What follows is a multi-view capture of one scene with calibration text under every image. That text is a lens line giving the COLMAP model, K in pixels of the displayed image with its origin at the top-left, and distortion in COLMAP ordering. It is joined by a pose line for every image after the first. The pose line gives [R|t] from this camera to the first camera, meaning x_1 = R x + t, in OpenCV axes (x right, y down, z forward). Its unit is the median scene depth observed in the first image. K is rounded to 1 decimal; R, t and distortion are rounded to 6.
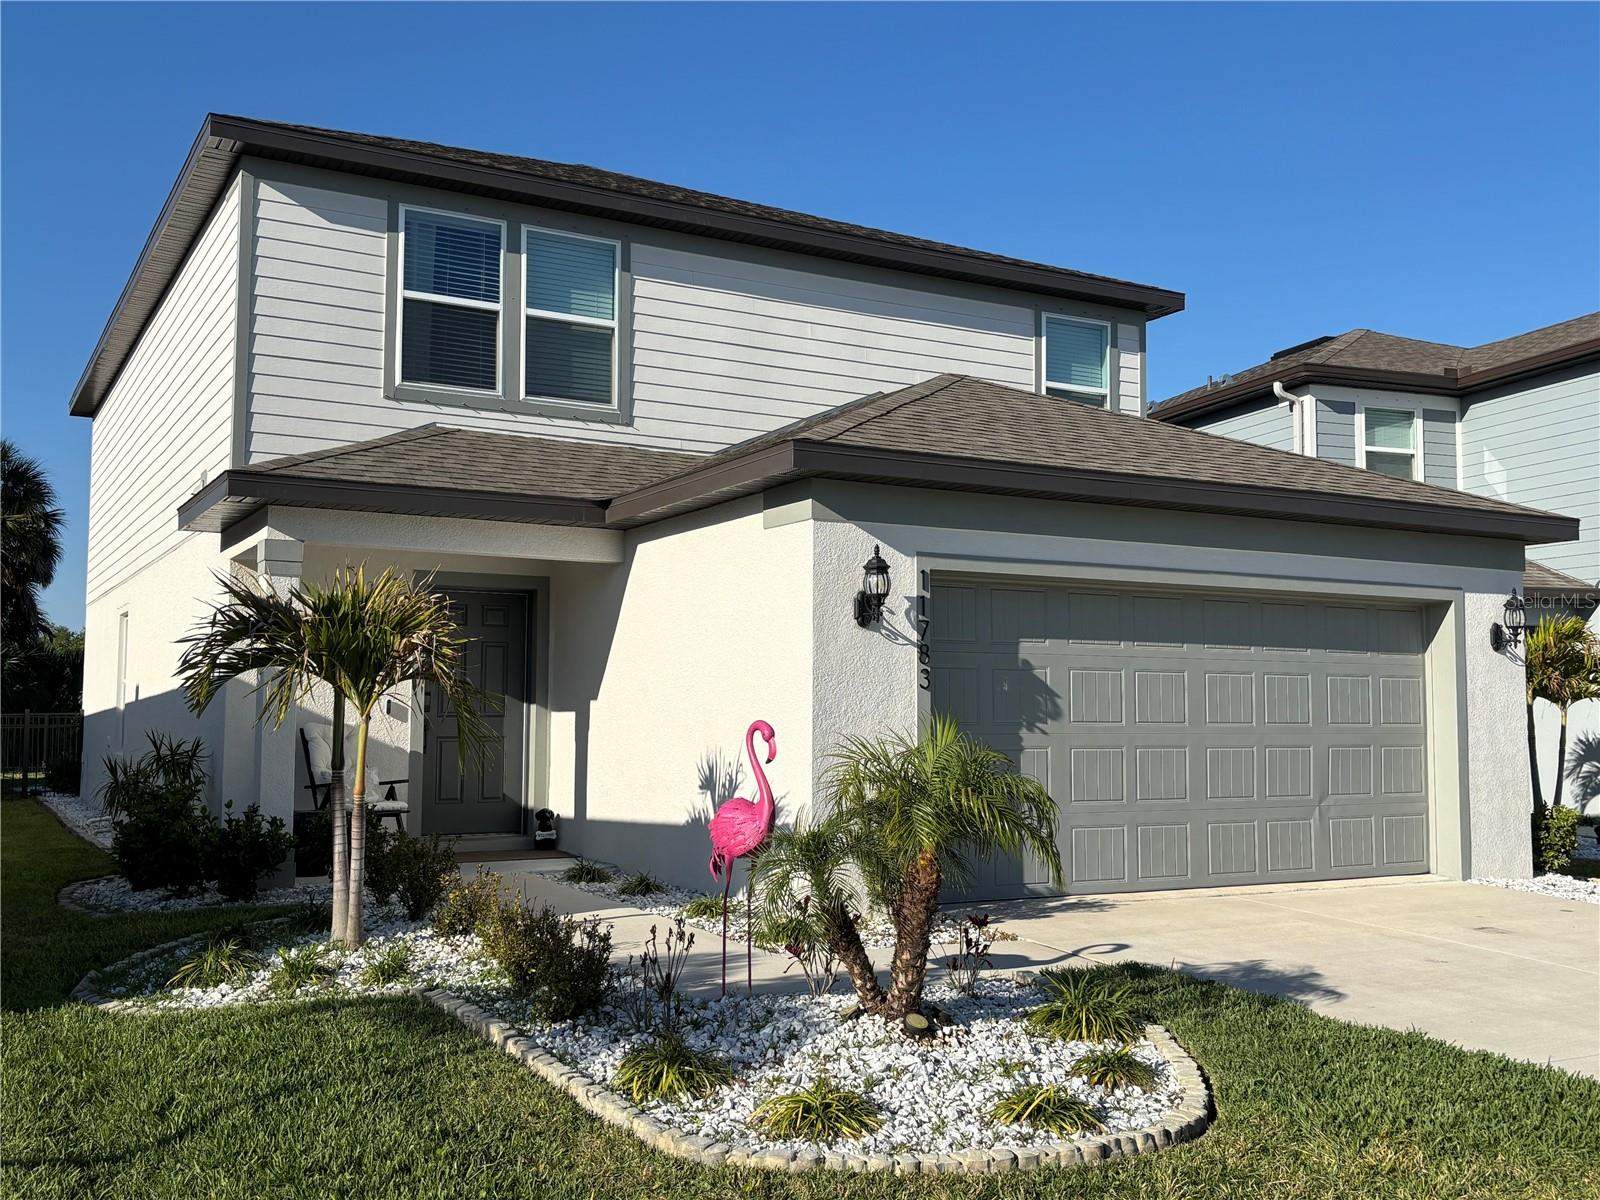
lens RADIAL K [[1528.9, 0, 801.5], [0, 1528.9, 625.6], [0, 0, 1]] dist [0.120079, -0.256463]
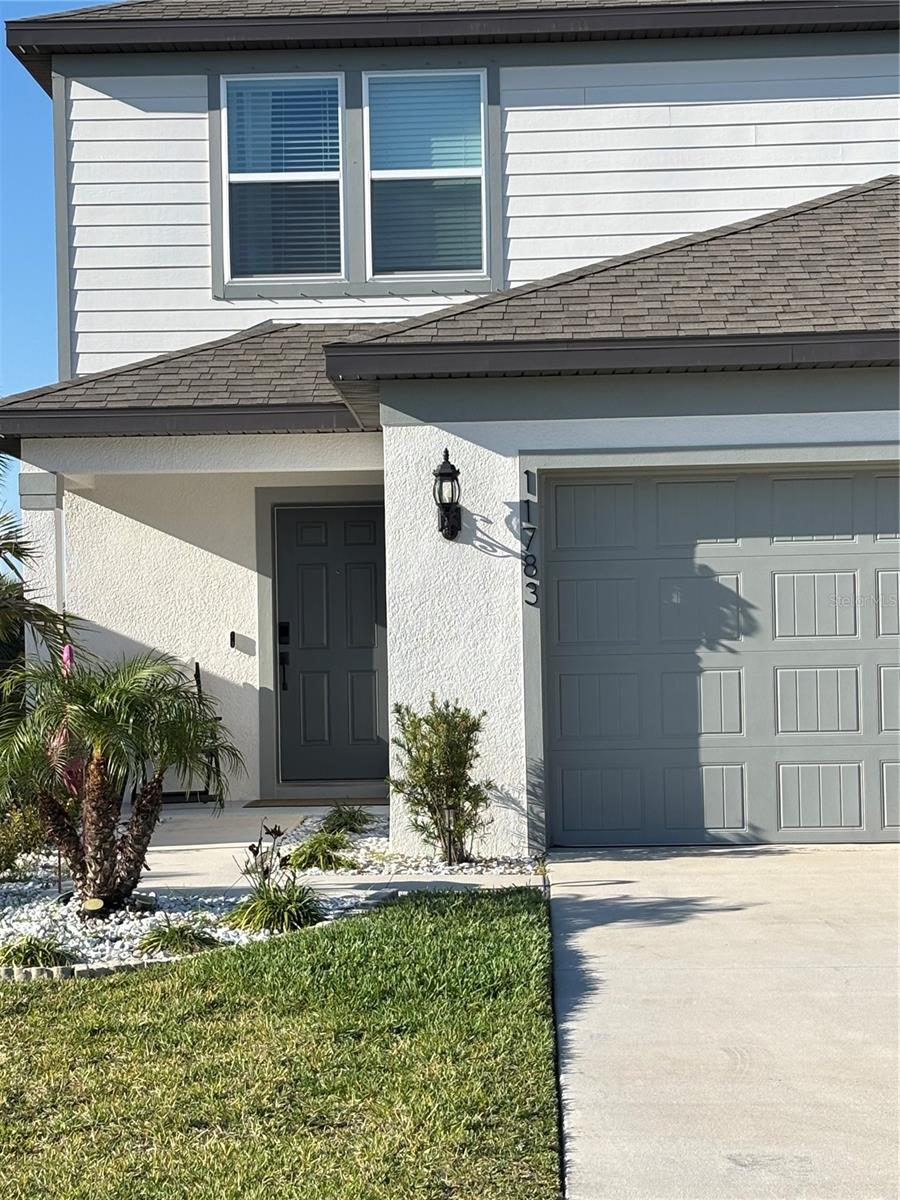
lens RADIAL K [[2556.1, 0, 443.1], [0, 2556.1, 635.5], [0, 0, 1]] dist [0.255021, -0.468925]
pose [[0.855773, -0.028233, -0.516580, 0.623677], [0.054615, 0.997861, 0.035939, 0.002224], [0.514460, -0.058968, 0.855484, -0.232354]]
